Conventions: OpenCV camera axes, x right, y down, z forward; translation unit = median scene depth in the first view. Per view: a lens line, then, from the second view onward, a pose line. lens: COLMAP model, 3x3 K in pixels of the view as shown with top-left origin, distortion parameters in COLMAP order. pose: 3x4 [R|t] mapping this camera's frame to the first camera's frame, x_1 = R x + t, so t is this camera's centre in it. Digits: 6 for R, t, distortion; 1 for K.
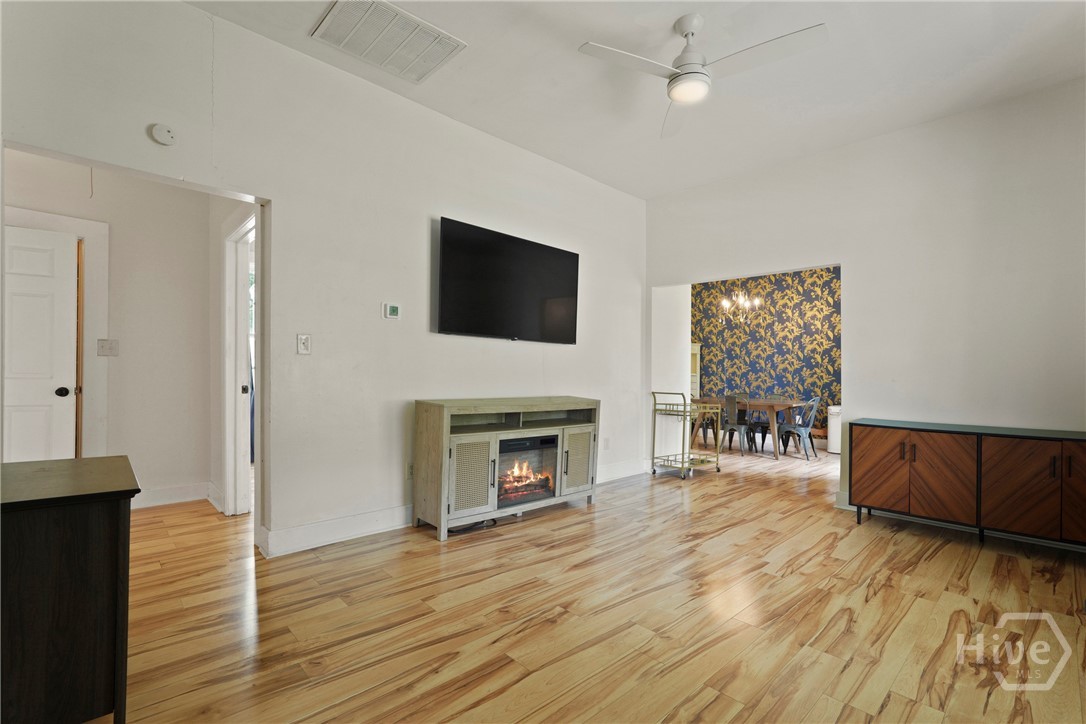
lens RADIAL K [[485.6, 0, 550.4], [0, 485.6, 369.8], [0, 0, 1]] dist [-0.014619, 0.012028]
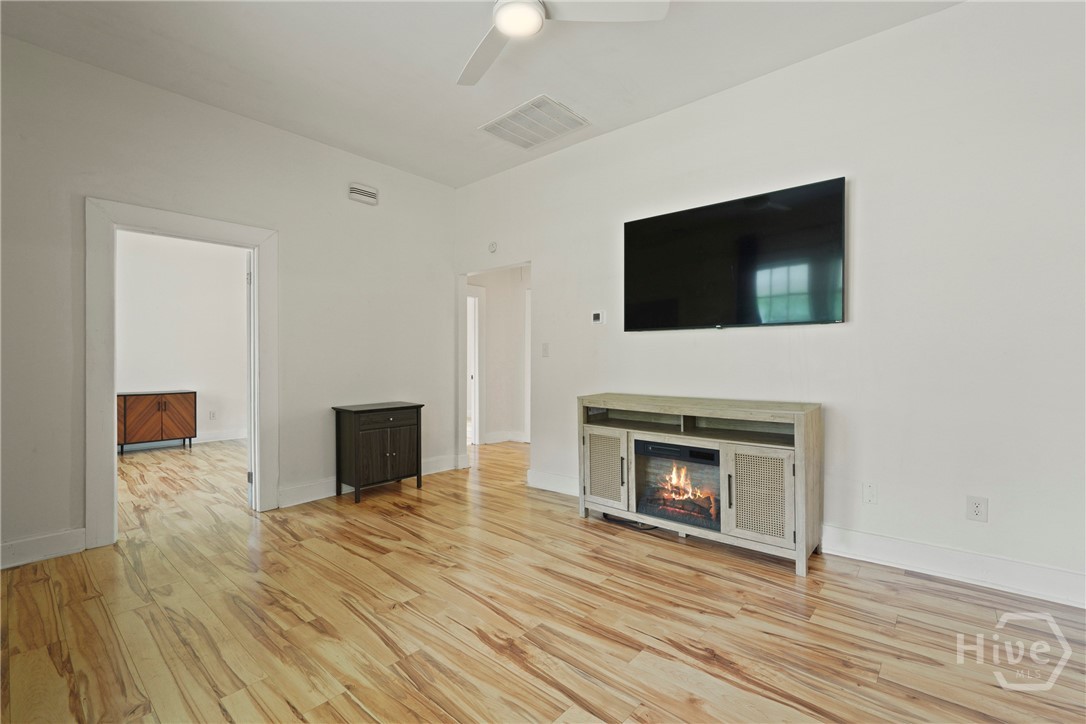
lens RADIAL K [[485.6, 0, 550.4], [0, 485.6, 369.8], [0, 0, 1]] dist [-0.014619, 0.012028]
pose [[0.093707, -0.004609, -0.995589, 0.884530], [0.011036, 0.999933, -0.003590, 0.011424], [0.995539, -0.010651, 0.093752, 0.807093]]
